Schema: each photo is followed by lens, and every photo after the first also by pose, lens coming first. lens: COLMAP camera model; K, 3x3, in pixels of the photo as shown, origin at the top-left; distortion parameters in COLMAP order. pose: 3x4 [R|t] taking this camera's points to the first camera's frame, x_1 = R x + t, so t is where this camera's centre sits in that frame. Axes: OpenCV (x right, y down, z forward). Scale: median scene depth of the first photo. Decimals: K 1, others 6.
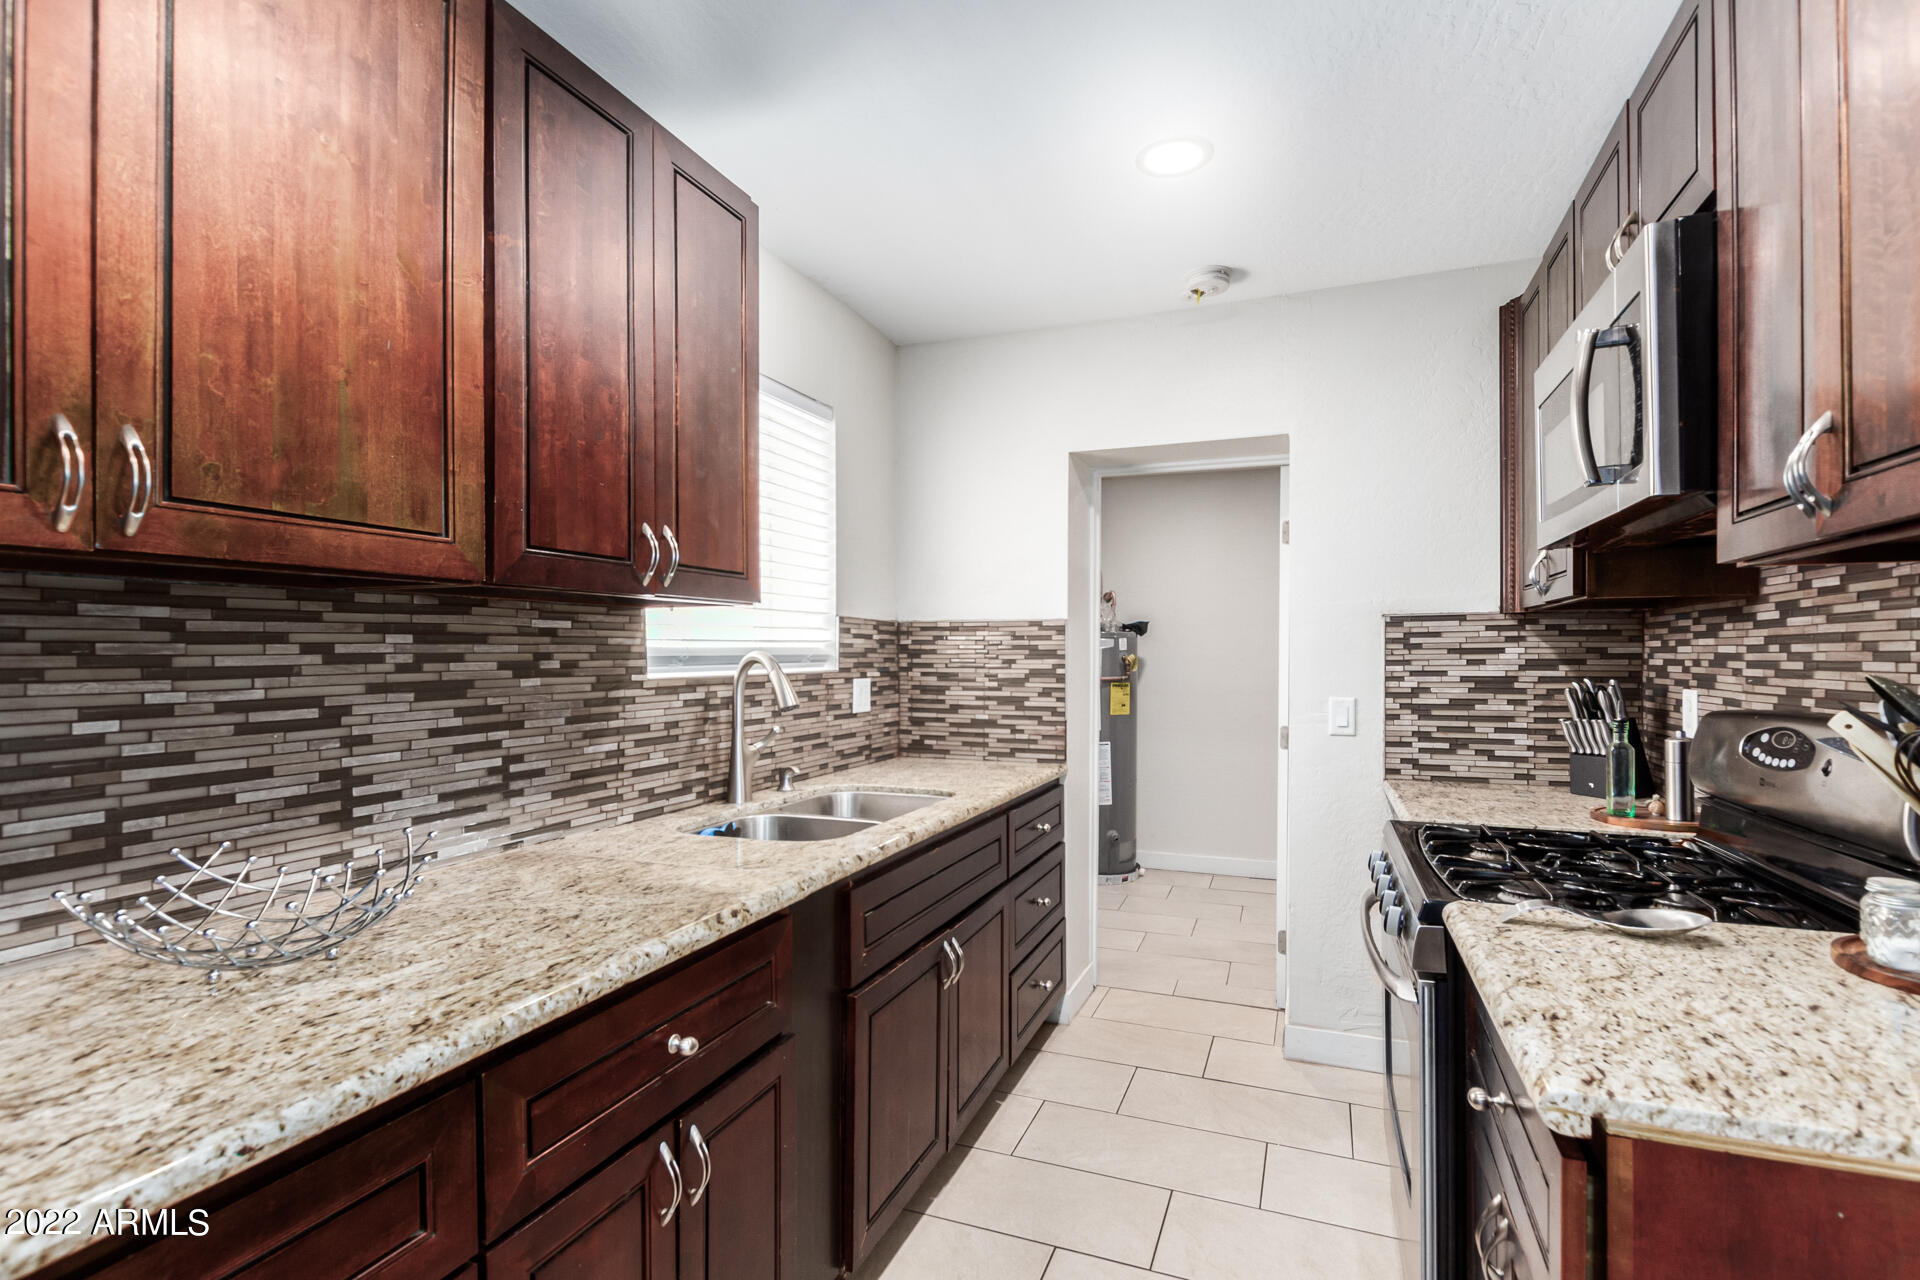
lens RADIAL K [[890.5, 0, 962.5], [0, 890.5, 650.8], [0, 0, 1]] dist [-0.007709, -0.002946]
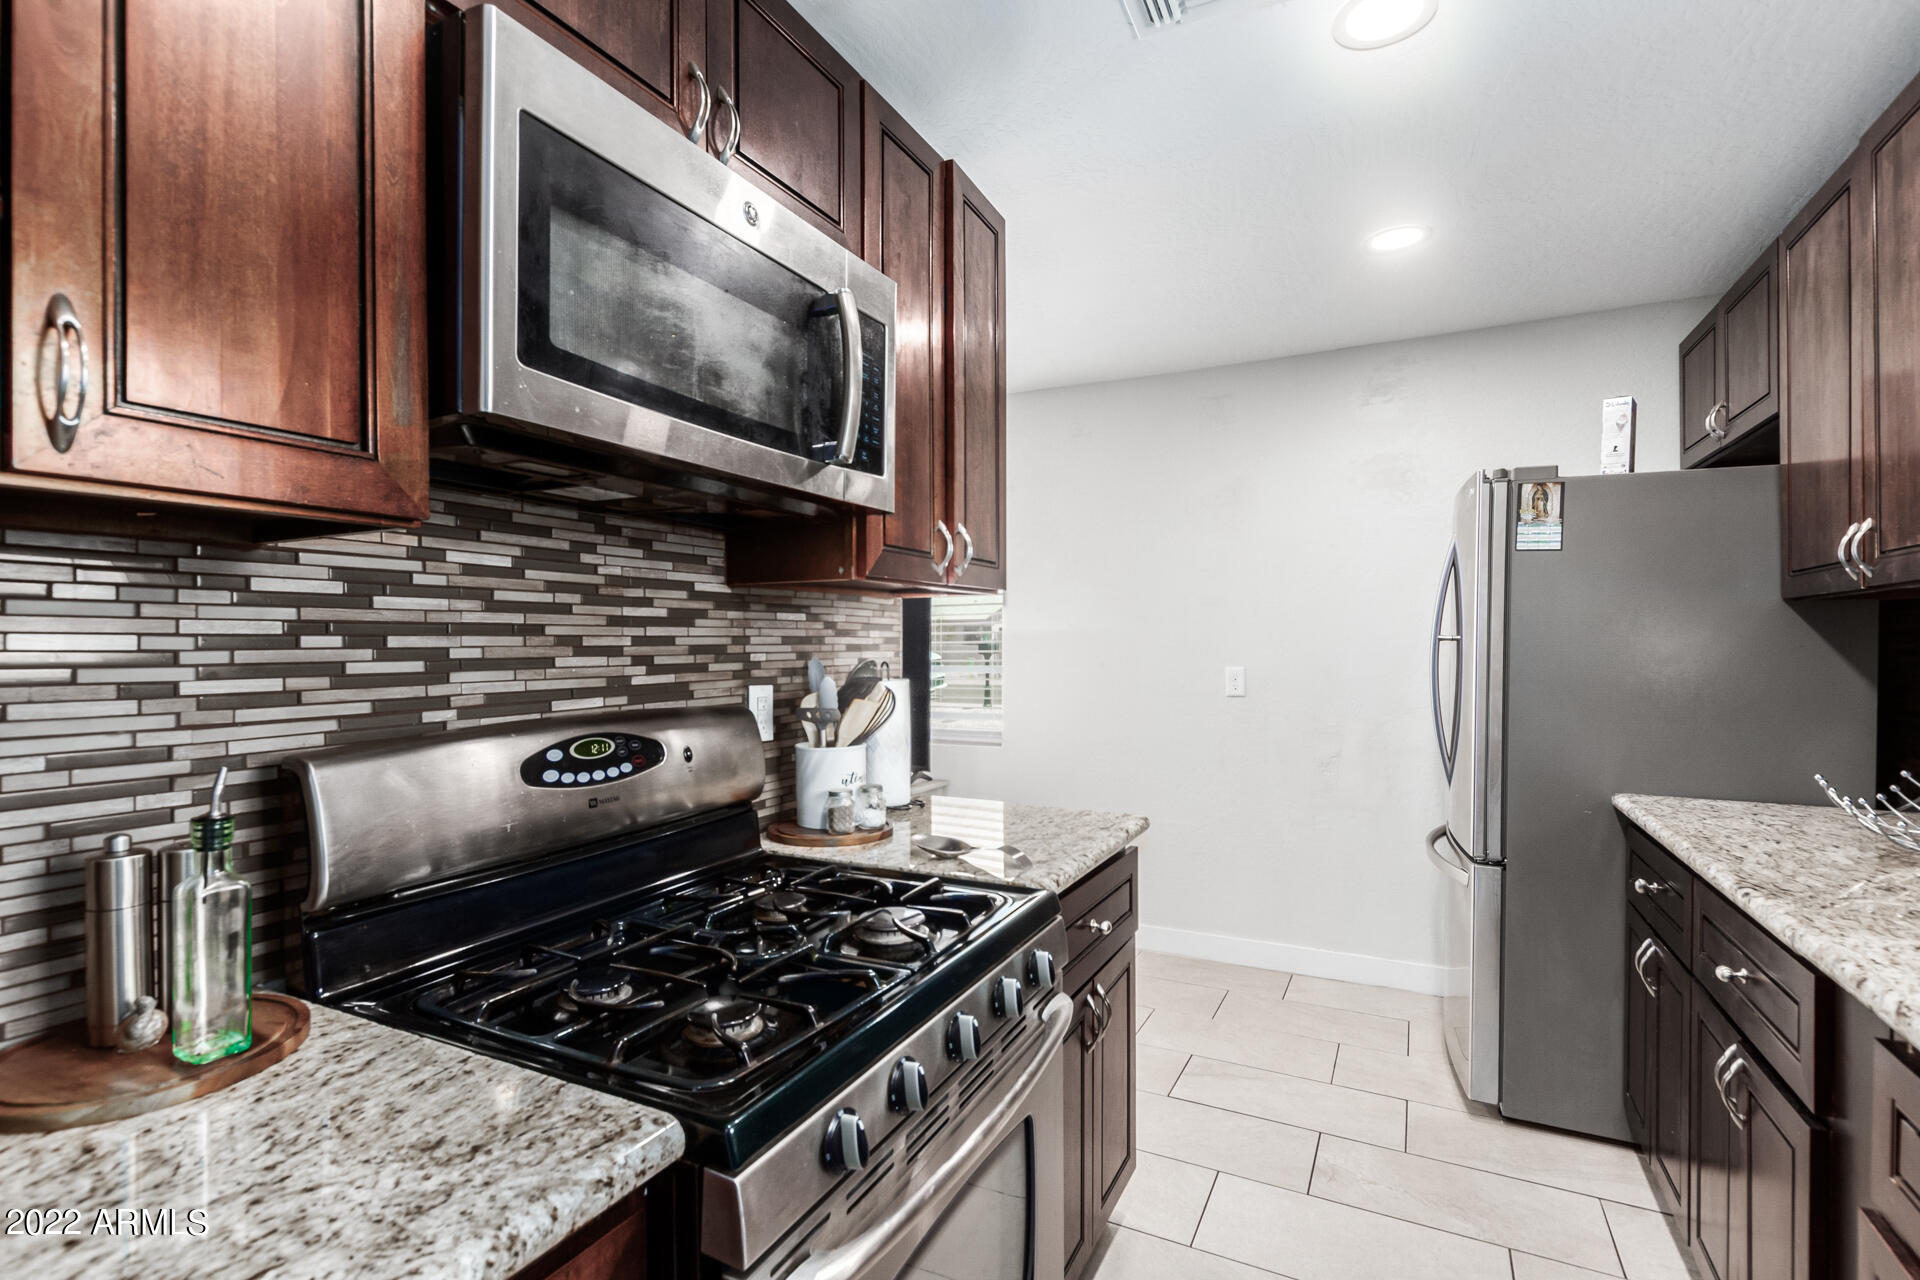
lens RADIAL K [[890.5, 0, 962.1], [0, 890.5, 647.0], [0, 0, 1]] dist [-0.007709, -0.002946]
pose [[-0.996473, 0.003906, 0.083820, 0.475564], [0.004000, 0.999992, 0.000959, 0.002177], [-0.083815, 0.001291, -0.996480, 1.755583]]
